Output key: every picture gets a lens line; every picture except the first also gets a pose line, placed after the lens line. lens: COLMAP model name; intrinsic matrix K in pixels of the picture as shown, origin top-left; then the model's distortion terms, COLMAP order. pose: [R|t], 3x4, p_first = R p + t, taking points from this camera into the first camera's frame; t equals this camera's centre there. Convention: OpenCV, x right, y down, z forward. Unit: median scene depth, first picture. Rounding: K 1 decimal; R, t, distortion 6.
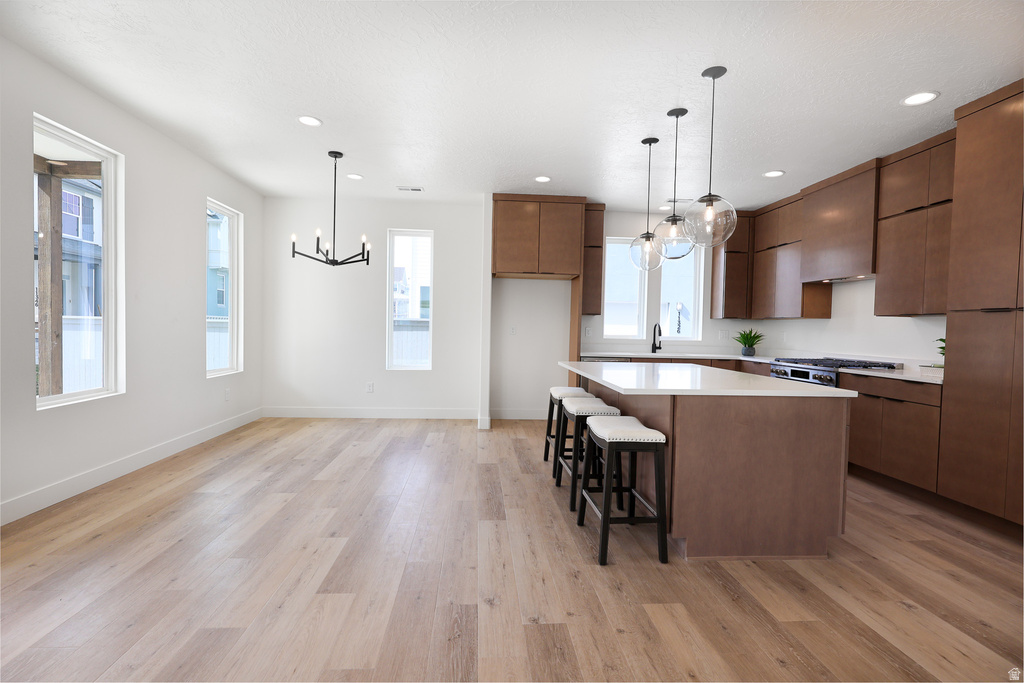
lens RADIAL K [[464.2, 0, 512.0], [0, 464.2, 341.5], [0, 0, 1]] dist [-0.003399, 0.000135]
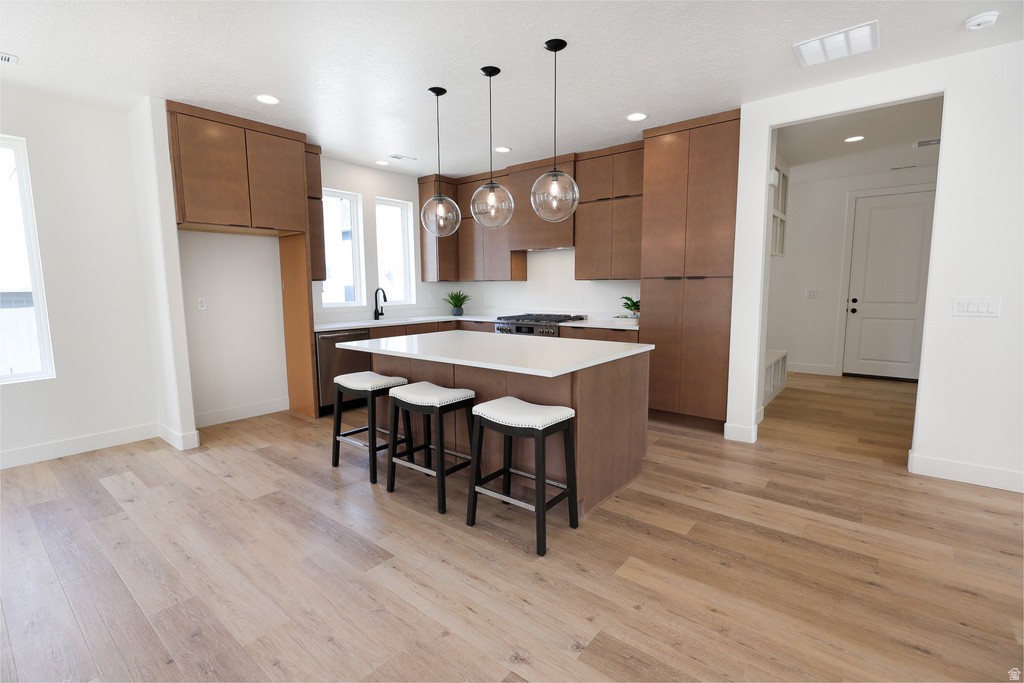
lens RADIAL K [[464.2, 0, 512.0], [0, 464.2, 341.5], [0, 0, 1]] dist [-0.003399, 0.000135]
pose [[0.690340, -0.114192, 0.714416, -0.287840], [0.045476, 0.992362, 0.114675, -0.042652], [-0.722054, -0.046676, 0.690260, 0.237599]]
